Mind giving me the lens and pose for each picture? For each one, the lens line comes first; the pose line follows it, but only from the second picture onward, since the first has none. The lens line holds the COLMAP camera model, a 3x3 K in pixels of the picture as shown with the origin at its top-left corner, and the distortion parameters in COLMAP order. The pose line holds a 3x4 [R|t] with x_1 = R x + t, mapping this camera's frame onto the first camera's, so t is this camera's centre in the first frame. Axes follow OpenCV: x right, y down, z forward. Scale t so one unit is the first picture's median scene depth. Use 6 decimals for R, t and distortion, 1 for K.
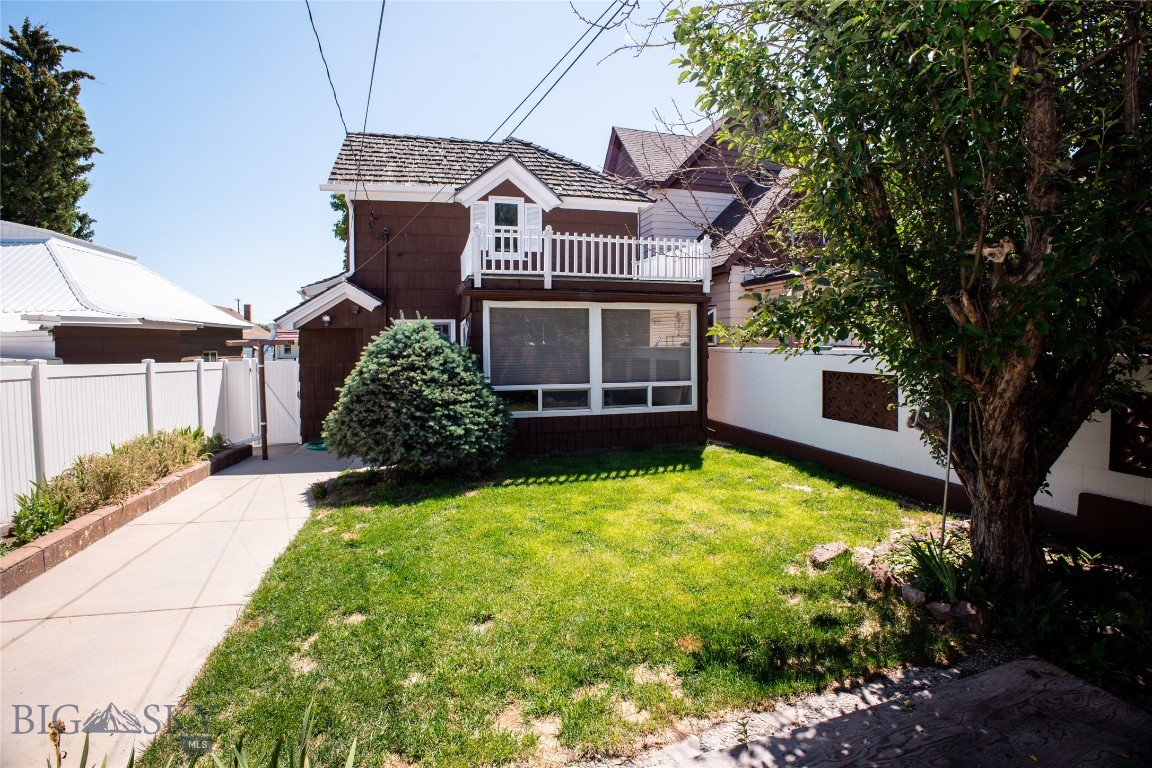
lens RADIAL K [[564.4, 0, 564.9], [0, 564.4, 362.0], [0, 0, 1]] dist [-0.130337, 0.033865]
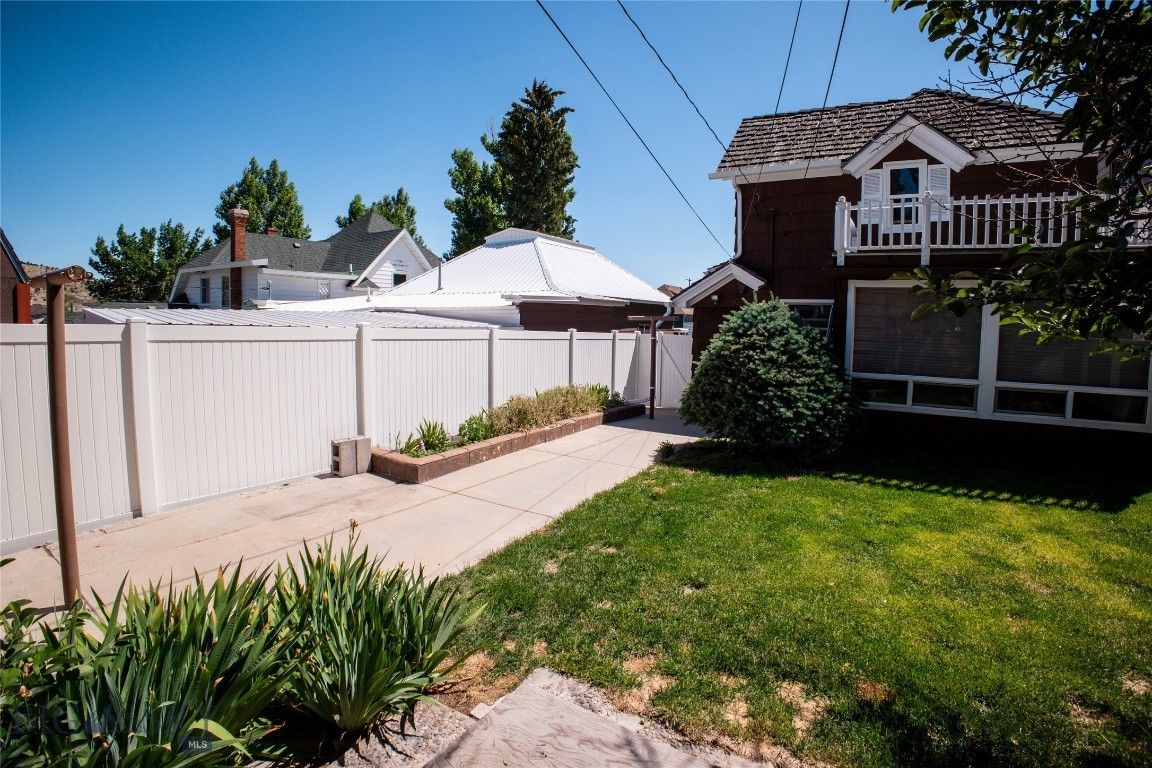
lens RADIAL K [[564.4, 0, 564.9], [0, 564.4, 362.0], [0, 0, 1]] dist [-0.130337, 0.033865]
pose [[0.670536, 0.076224, -0.737951, 0.238944], [-0.046816, 0.997073, 0.060450, -0.007020], [0.740398, -0.005986, 0.672142, 0.054108]]
